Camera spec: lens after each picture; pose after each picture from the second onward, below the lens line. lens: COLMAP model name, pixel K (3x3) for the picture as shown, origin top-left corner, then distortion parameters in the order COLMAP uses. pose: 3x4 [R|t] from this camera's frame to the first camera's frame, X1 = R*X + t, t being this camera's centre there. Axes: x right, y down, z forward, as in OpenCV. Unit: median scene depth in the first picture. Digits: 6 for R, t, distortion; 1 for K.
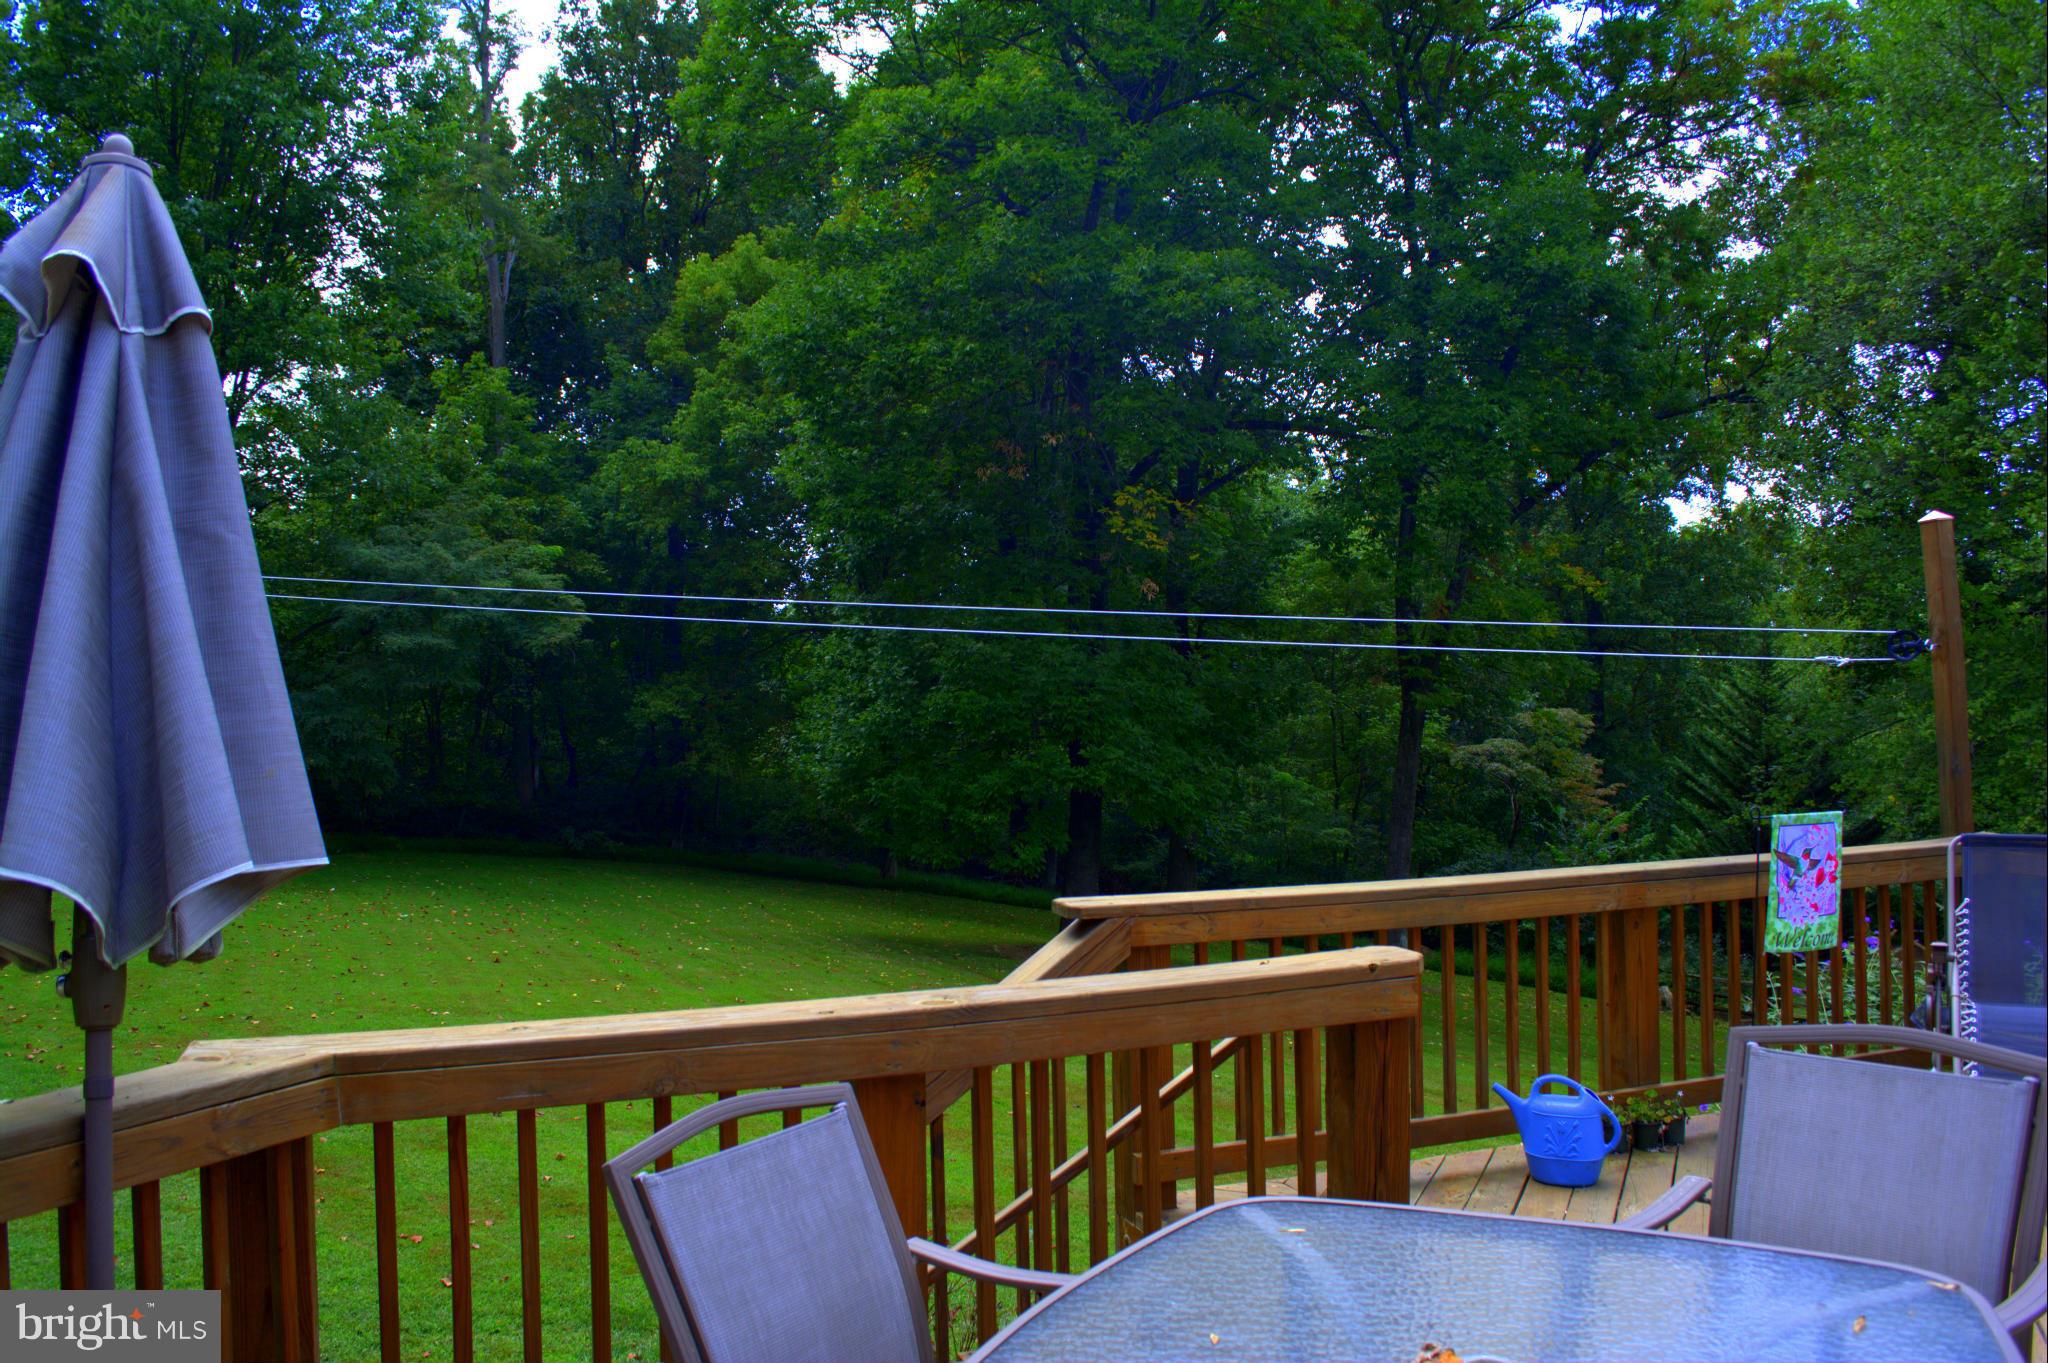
lens RADIAL K [[1589.4, 0, 1020.1], [0, 1589.4, 685.4], [0, 0, 1]] dist [-0.089337, 0.015144]
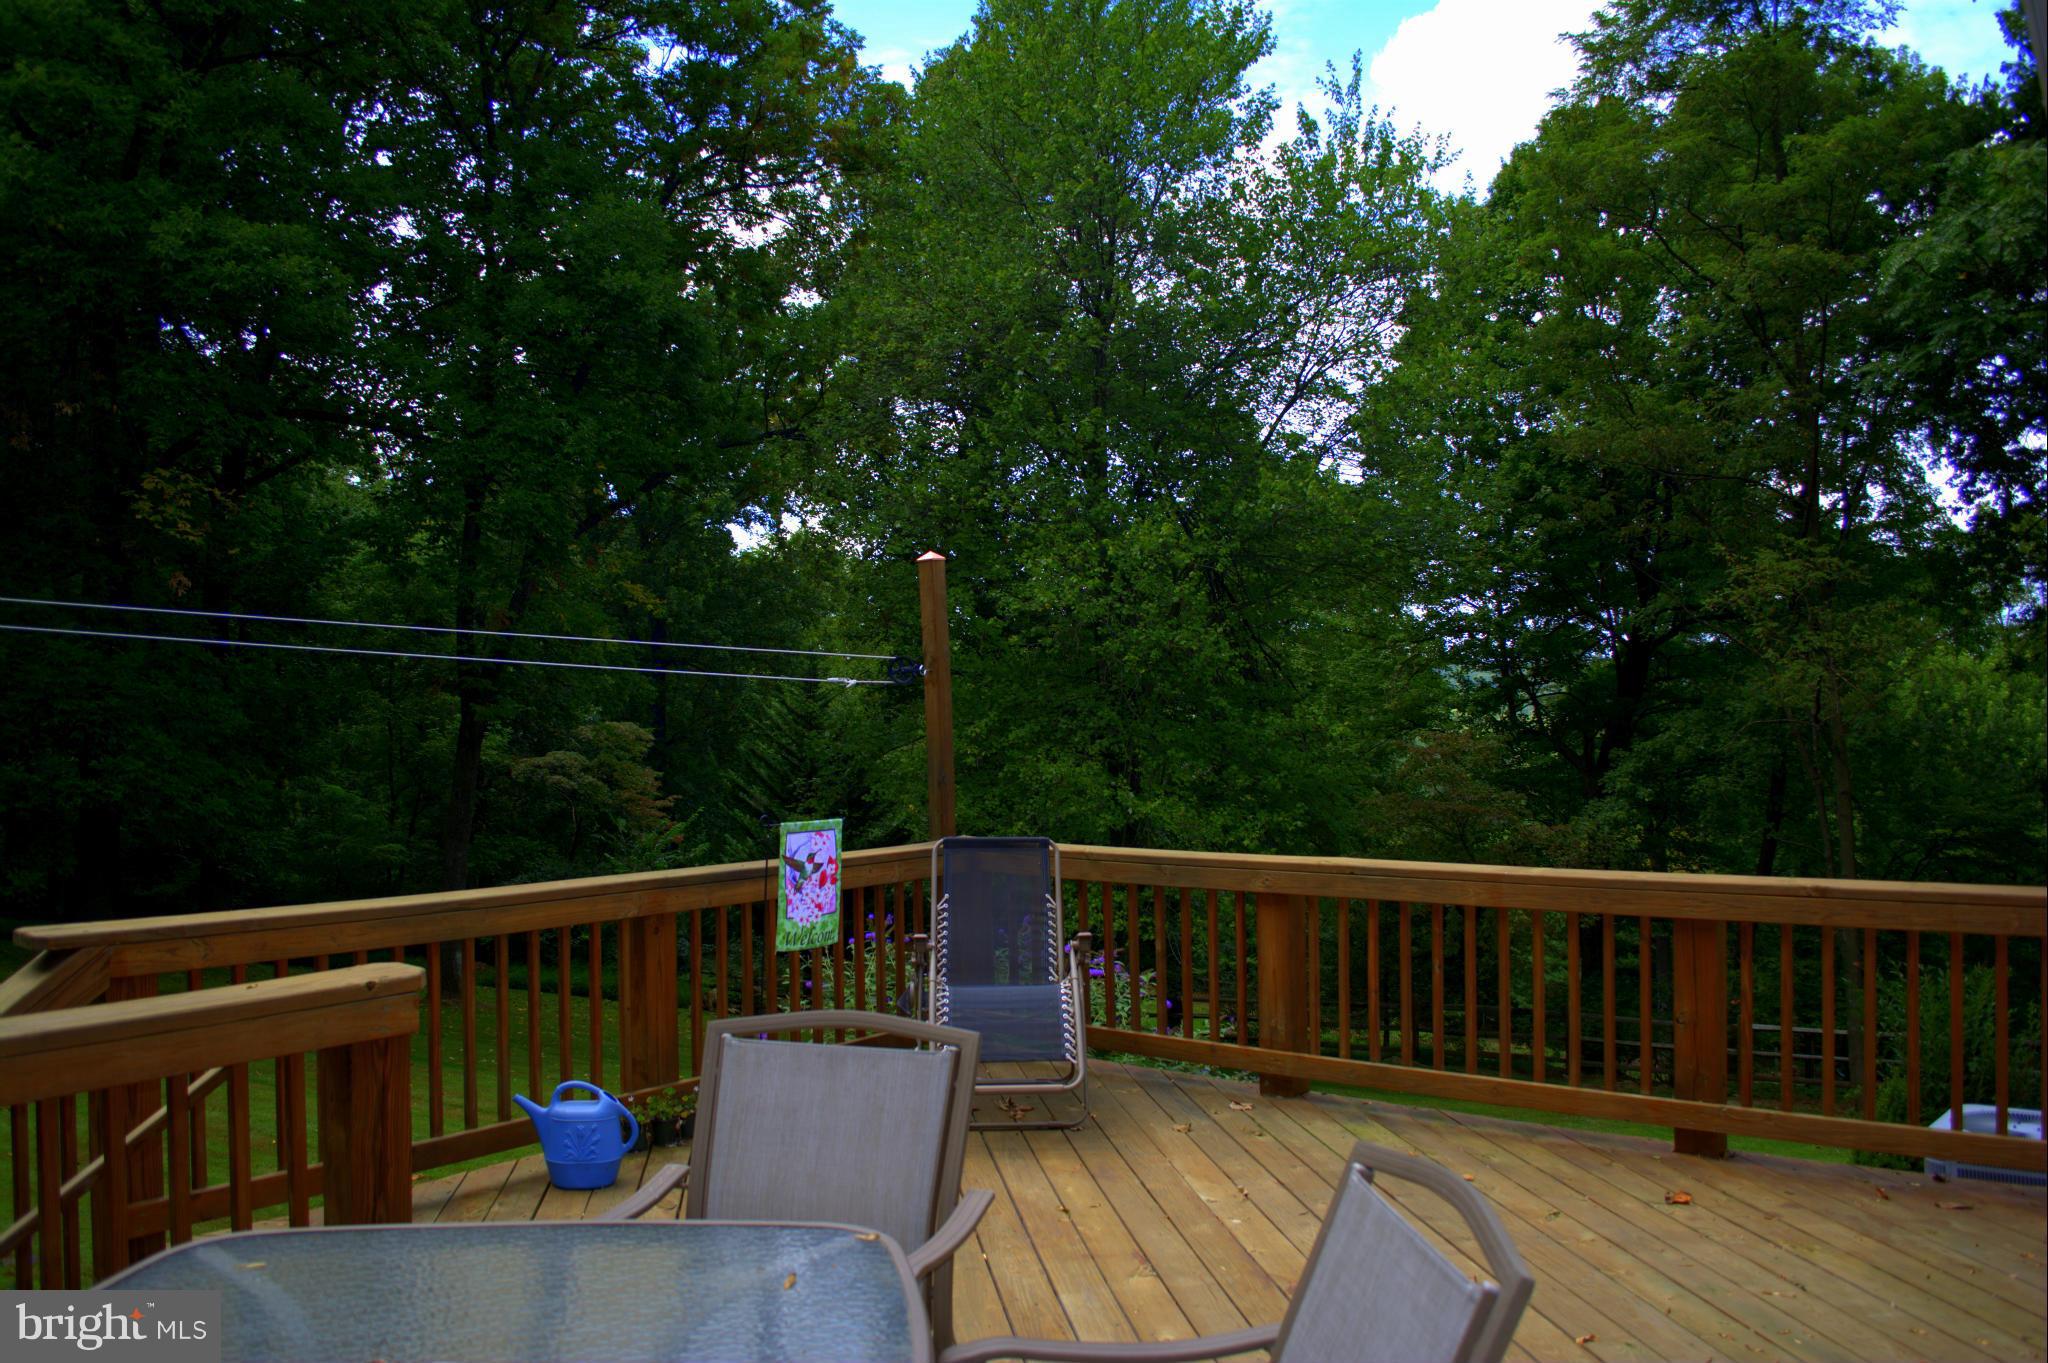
lens RADIAL K [[1591.6, 0, 1012.2], [0, 1591.6, 687.2], [0, 0, 1]] dist [-0.087492, 0.016141]
pose [[0.841530, 0.024602, 0.539650, 0.003852], [-0.020937, 0.999697, -0.012926, -0.000058], [-0.539804, -0.000420, 0.841790, -0.002797]]
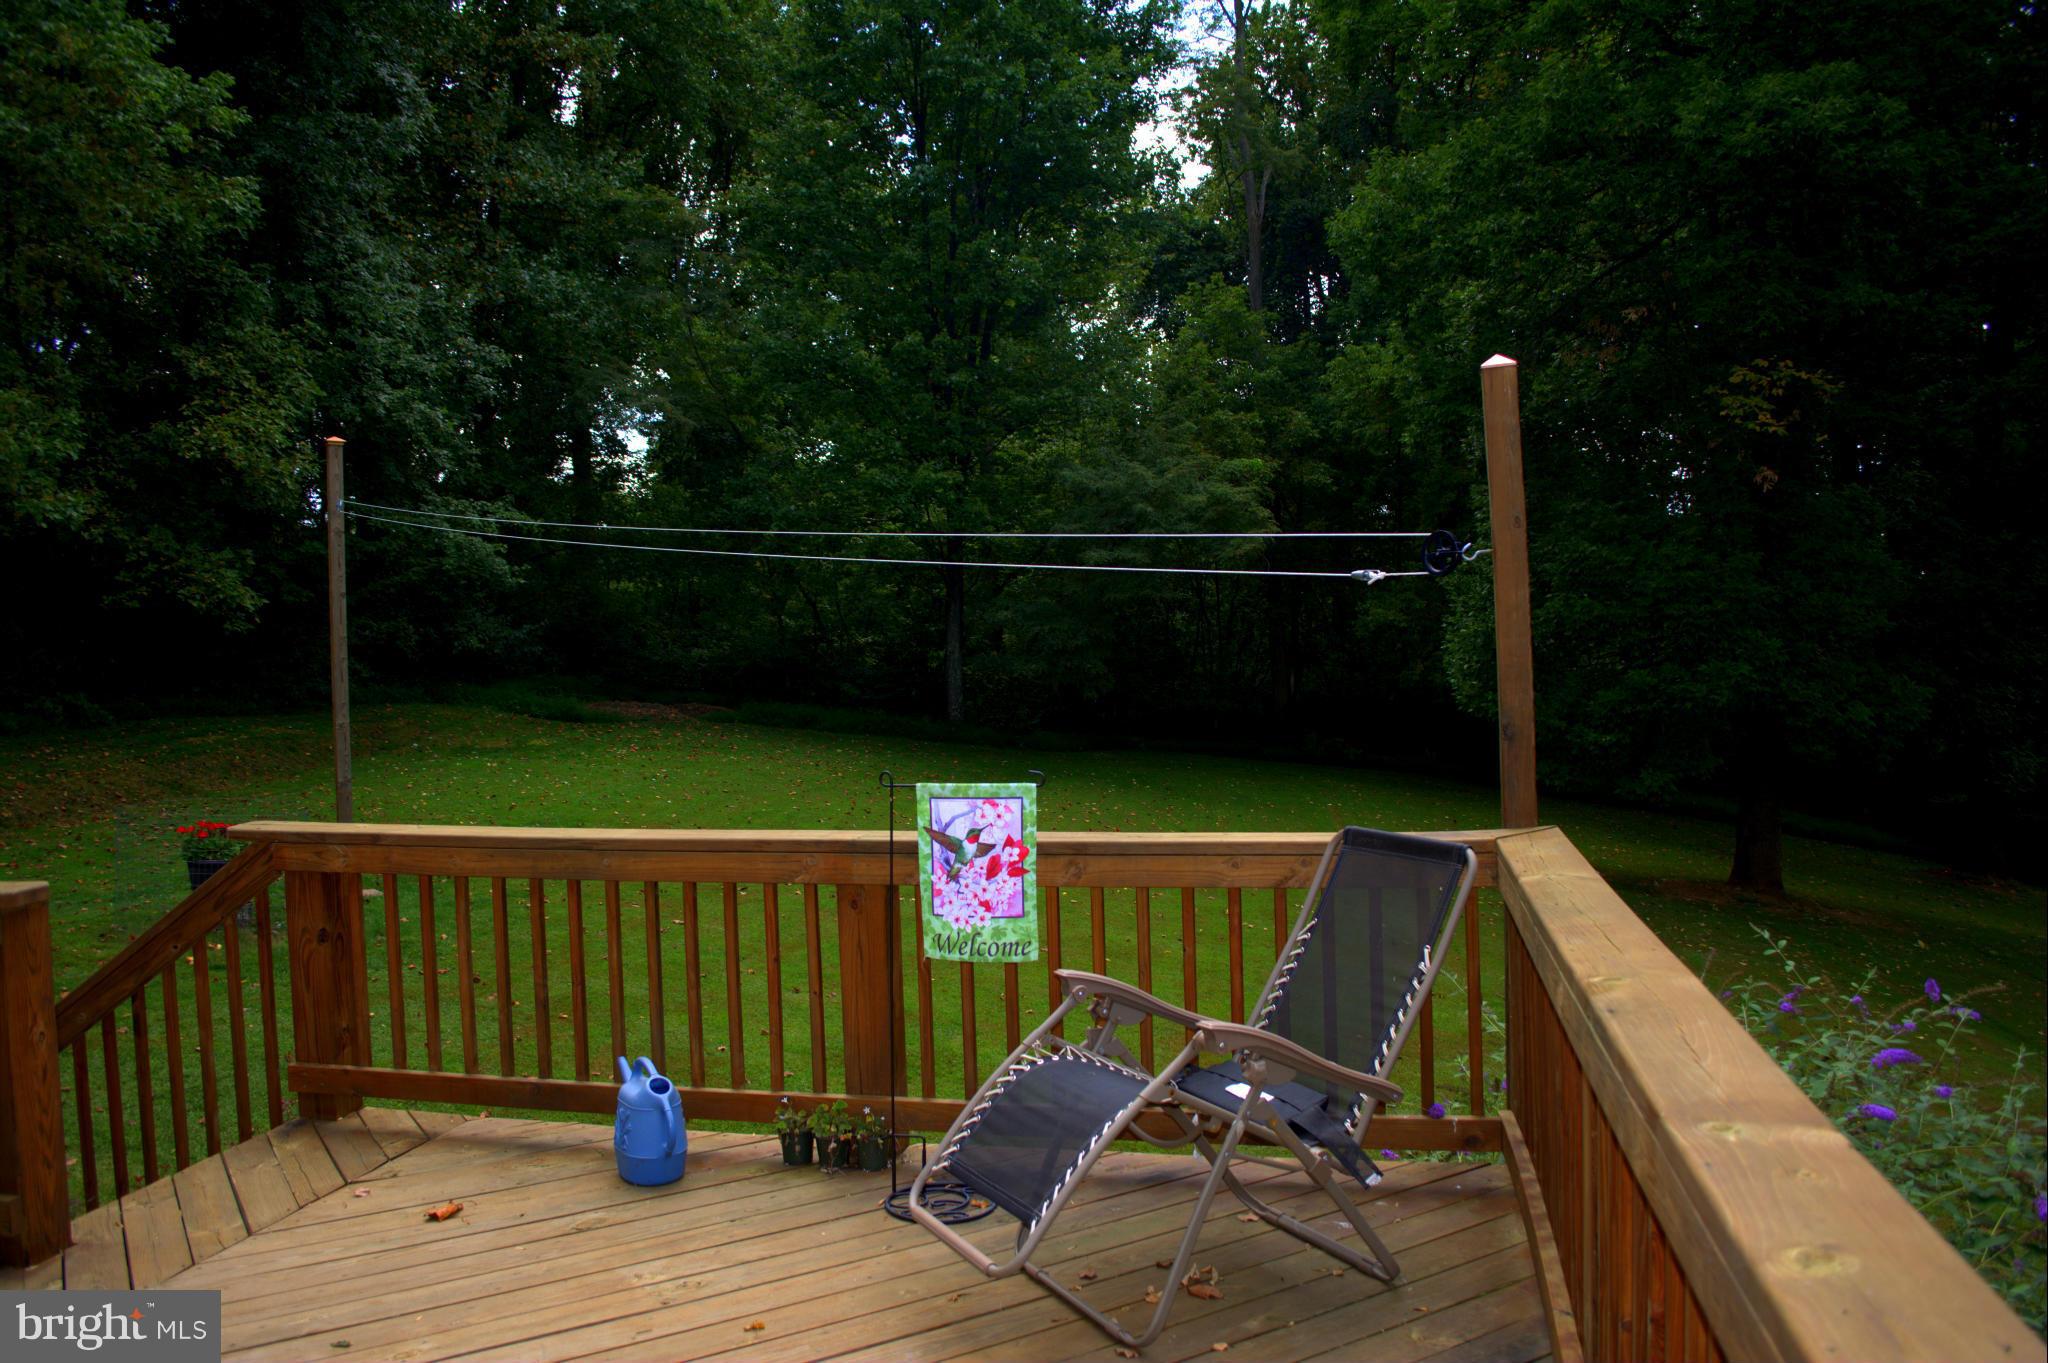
lens RADIAL K [[1589.4, 0, 1020.1], [0, 1589.4, 685.4], [0, 0, 1]] dist [-0.089337, 0.015144]
pose [[0.843600, 0.018476, -0.536655, 0.177936], [0.013885, 0.998323, 0.056197, -0.001987], [0.536793, -0.054859, 0.841929, 0.065729]]
